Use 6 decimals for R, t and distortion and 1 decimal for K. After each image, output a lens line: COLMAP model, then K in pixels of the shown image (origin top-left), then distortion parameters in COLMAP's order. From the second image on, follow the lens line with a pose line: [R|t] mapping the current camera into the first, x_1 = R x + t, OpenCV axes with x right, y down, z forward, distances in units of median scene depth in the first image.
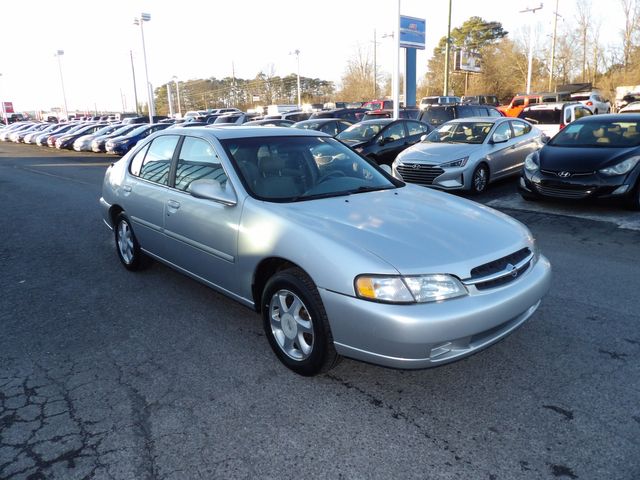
lens RADIAL K [[451.8, 0, 319.7], [0, 451.8, 228.4], [0, 0, 1]] dist [-0.022320, 0.030477]
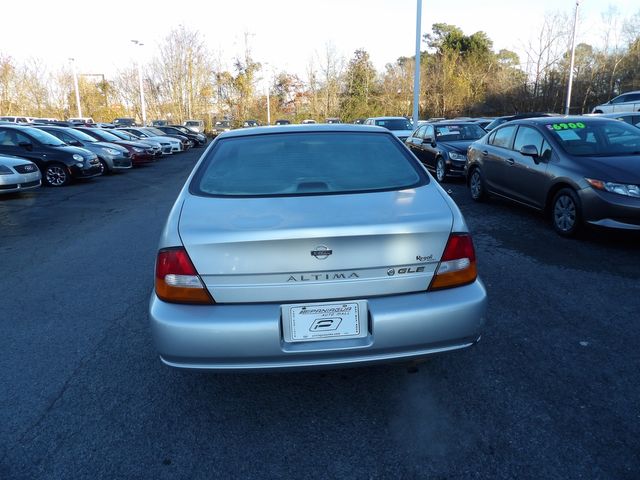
lens RADIAL K [[454.6, 0, 322.9], [0, 454.6, 229.1], [0, 0, 1]] dist [-0.031673, 0.036348]
pose [[-0.788078, -0.109585, 0.605742, -1.263692], [0.162734, 0.911931, 0.376696, -0.614491], [-0.593675, 0.395441, -0.700840, 2.795551]]
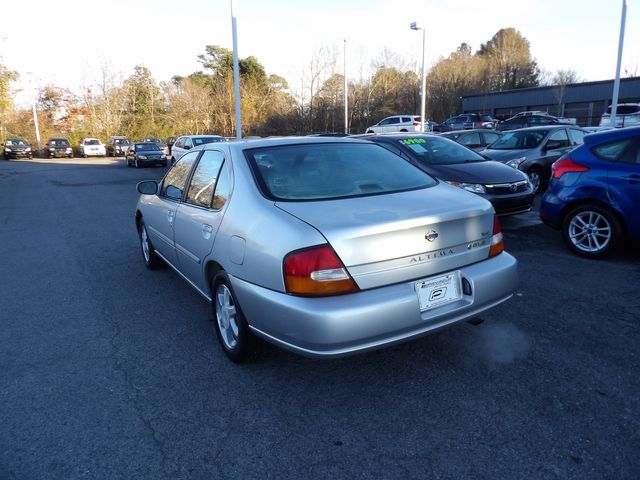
lens RADIAL K [[454.6, 0, 322.9], [0, 454.6, 229.1], [0, 0, 1]] dist [-0.031673, 0.036348]
pose [[-0.981137, -0.005690, 0.193232, -0.744056], [0.072406, 0.915989, 0.394617, -0.697142], [-0.179243, 0.401164, -0.898298, 3.175815]]
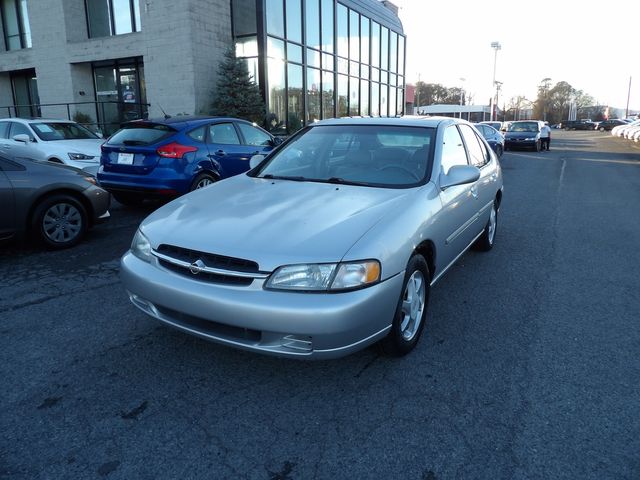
lens RADIAL K [[451.8, 0, 319.7], [0, 451.8, 228.4], [0, 0, 1]] dist [-0.022320, 0.030477]
pose [[0.309823, 0.214204, -0.926351, 1.318827], [-0.205968, 0.966277, 0.154549, -0.173238], [0.928217, 0.142916, 0.343494, 0.890082]]
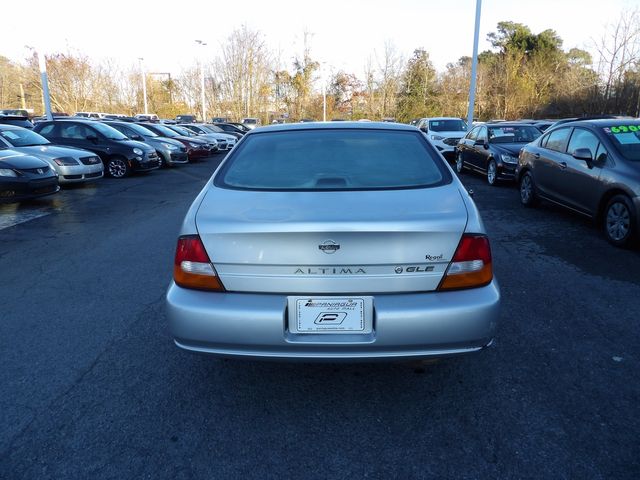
lens RADIAL K [[454.6, 0, 322.9], [0, 454.6, 229.1], [0, 0, 1]] dist [-0.031673, 0.036348]
pose [[-0.707791, -0.142005, 0.692002, -1.328981], [0.166257, 0.918585, 0.358553, -0.596980], [-0.686579, 0.368831, -0.626557, 2.755805]]
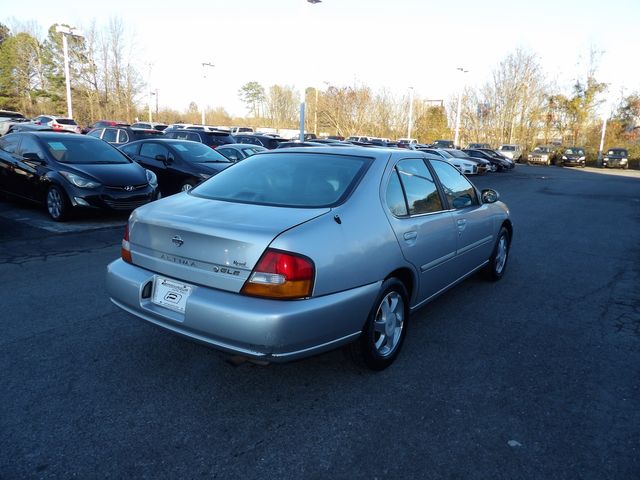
lens RADIAL K [[451.8, 0, 319.7], [0, 451.8, 228.4], [0, 0, 1]] dist [-0.022320, 0.030477]
pose [[-0.196205, -0.166281, 0.966361, -1.829151], [0.188447, 0.960752, 0.203577, -0.453777], [-0.962285, 0.222051, -0.157169, 2.101575]]
